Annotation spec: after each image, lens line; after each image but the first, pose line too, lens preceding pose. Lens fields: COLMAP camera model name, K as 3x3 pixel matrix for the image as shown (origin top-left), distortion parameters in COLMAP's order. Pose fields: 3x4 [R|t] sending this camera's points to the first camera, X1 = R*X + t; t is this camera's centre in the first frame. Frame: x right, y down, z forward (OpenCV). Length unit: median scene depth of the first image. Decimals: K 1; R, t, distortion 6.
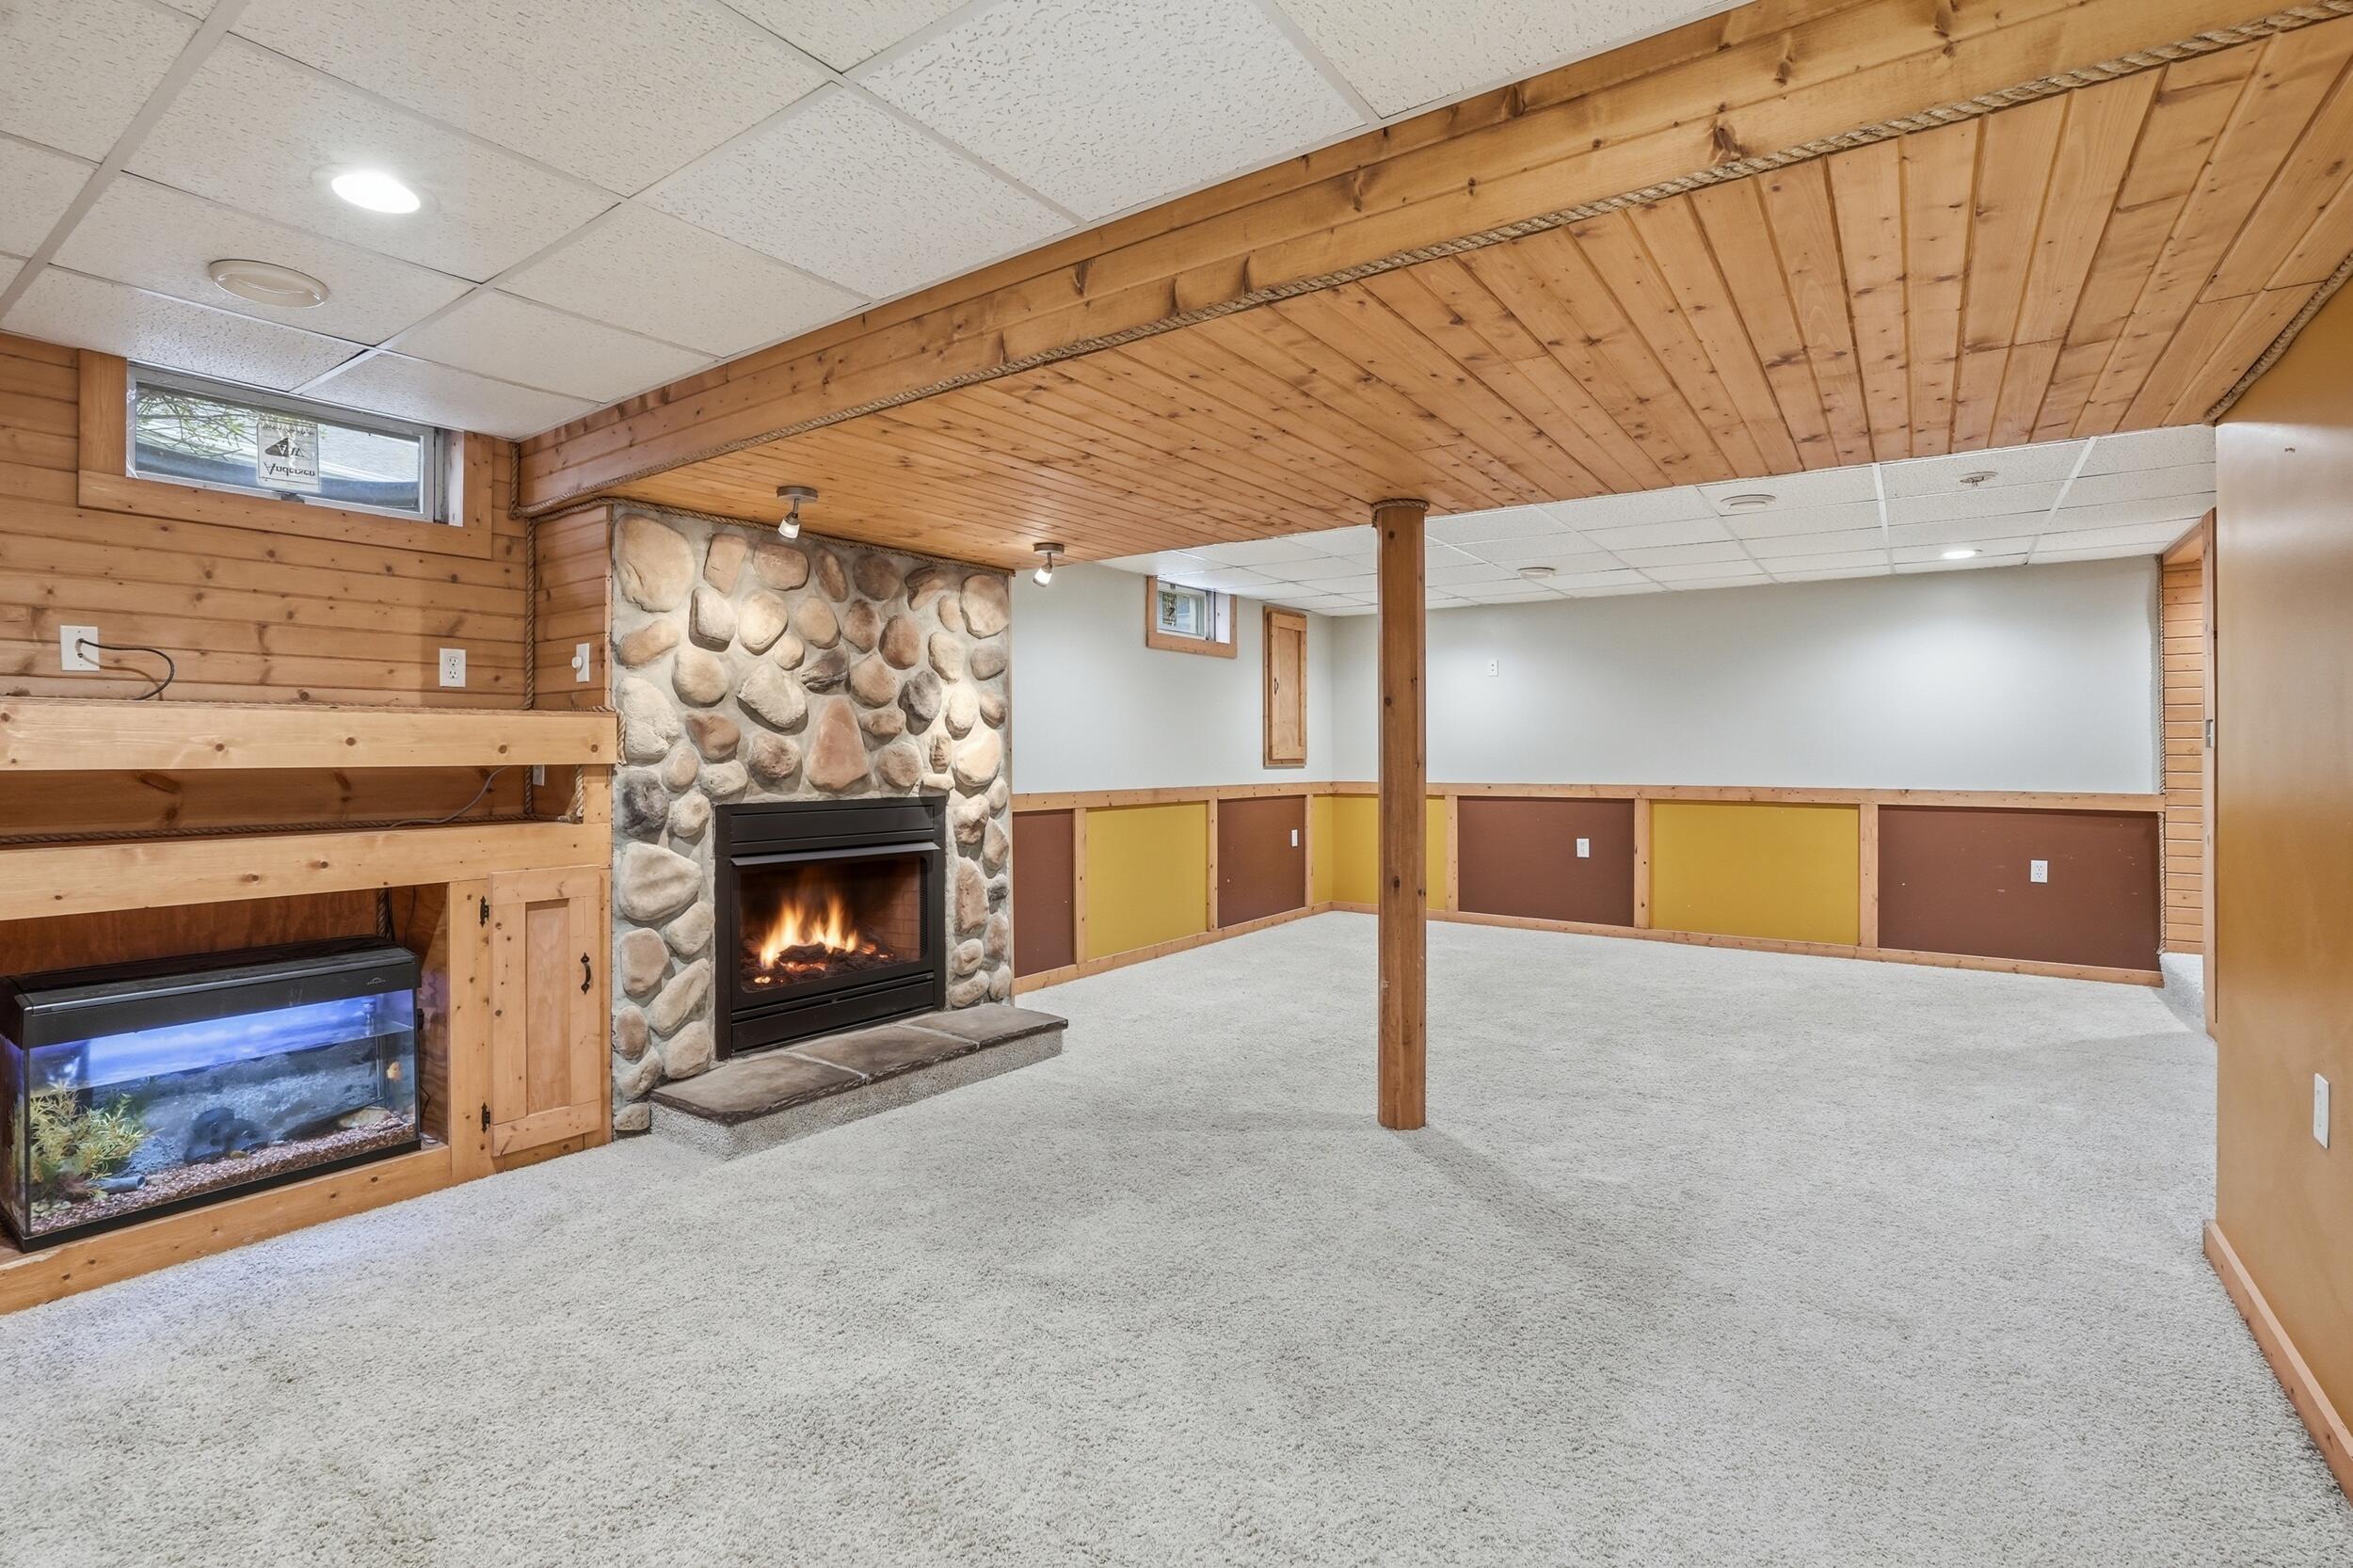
lens RADIAL K [[1119.3, 0, 1145.5], [0, 1119.3, 749.6], [0, 0, 1]] dist [-0.064538, 0.022056]
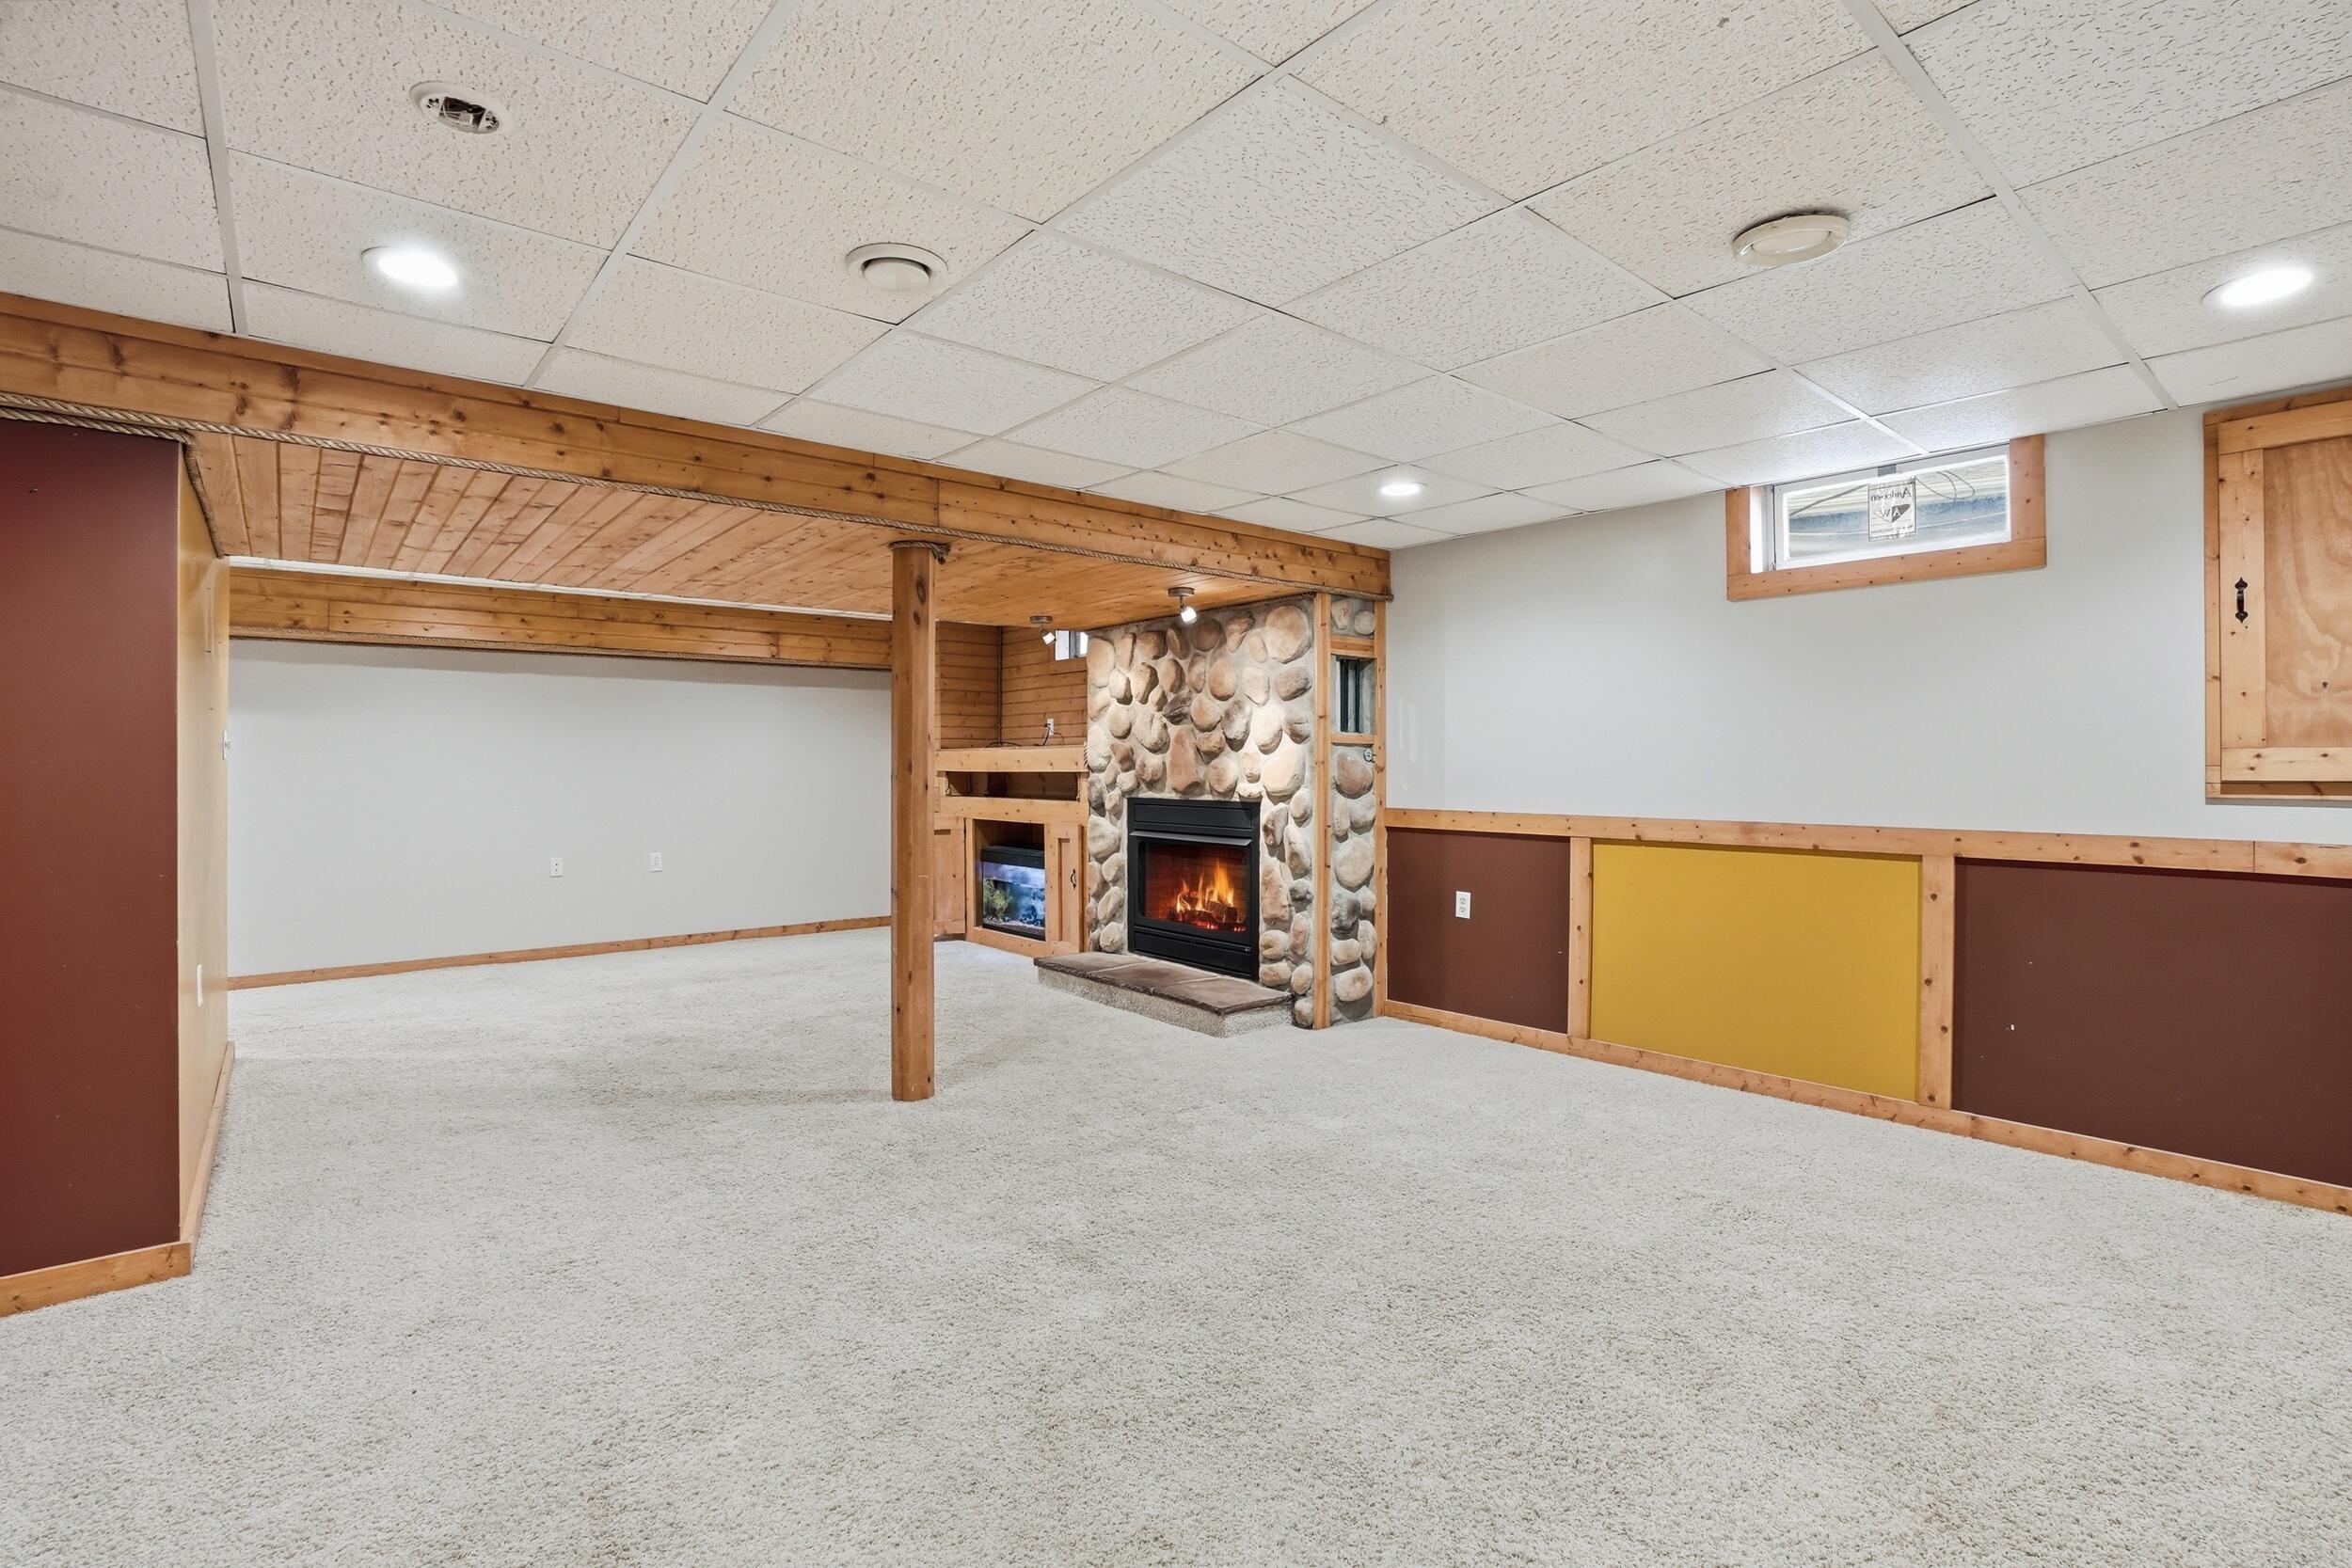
lens RADIAL K [[1101.7, 0, 1174.0], [0, 1101.7, 774.3], [0, 0, 1]] dist [-0.067125, 0.029295]
pose [[-0.252027, 0.000010, -0.967720, 1.073882], [-0.001796, 0.999998, 0.000478, 0.012873], [0.967719, 0.001859, -0.252026, 1.335295]]
